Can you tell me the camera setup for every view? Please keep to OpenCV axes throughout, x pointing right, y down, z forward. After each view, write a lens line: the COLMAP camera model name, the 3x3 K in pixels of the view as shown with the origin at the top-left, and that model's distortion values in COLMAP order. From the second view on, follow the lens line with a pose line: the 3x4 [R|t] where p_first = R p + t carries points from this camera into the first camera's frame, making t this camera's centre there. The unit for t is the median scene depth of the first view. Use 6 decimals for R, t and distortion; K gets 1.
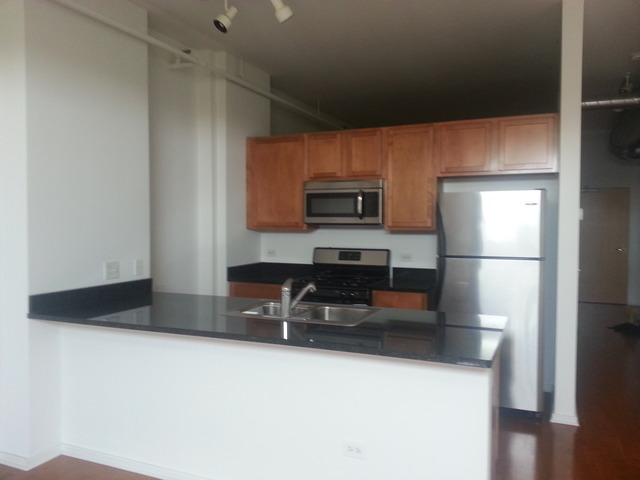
lens RADIAL K [[516.5, 0, 319.5], [0, 516.5, 237.0], [0, 0, 1]] dist [0.087848, -0.126624]
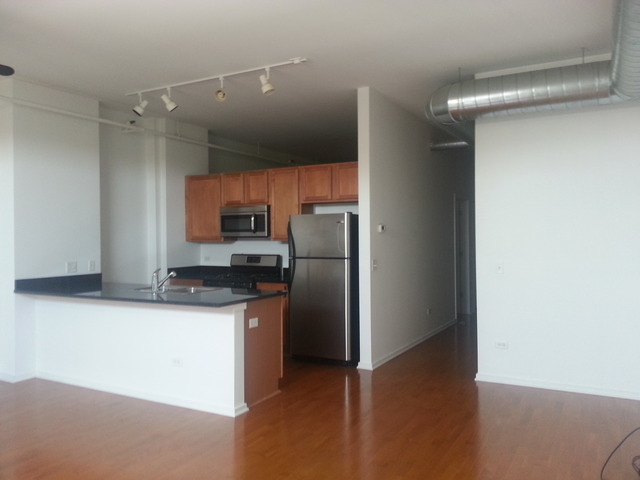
lens RADIAL K [[516.5, 0, 320.1], [0, 516.5, 239.2], [0, 0, 1]] dist [0.087848, -0.126624]
pose [[0.995558, -0.009290, -0.093691, 0.389751], [0.006879, 0.999638, -0.026016, 0.020104], [0.093899, 0.025256, 0.995261, -0.398142]]
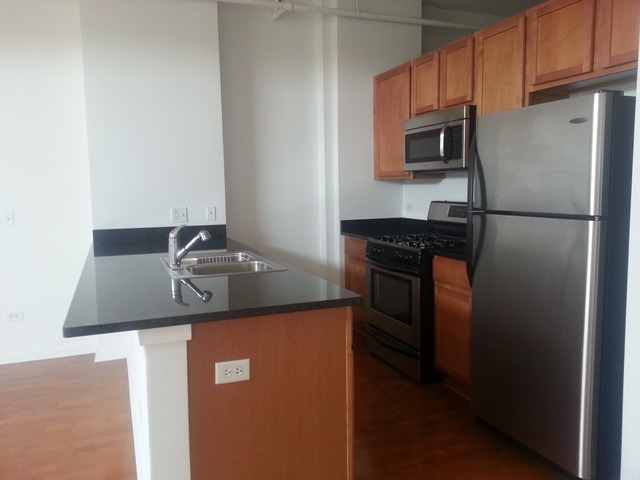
lens RADIAL K [[516.5, 0, 322.3], [0, 516.5, 242.6], [0, 0, 1]] dist [0.087848, -0.126624]
pose [[0.708516, 0.067322, -0.702476, 0.494009], [-0.007095, 0.996069, 0.088302, 0.016347], [0.705659, -0.057579, 0.706208, 0.314517]]
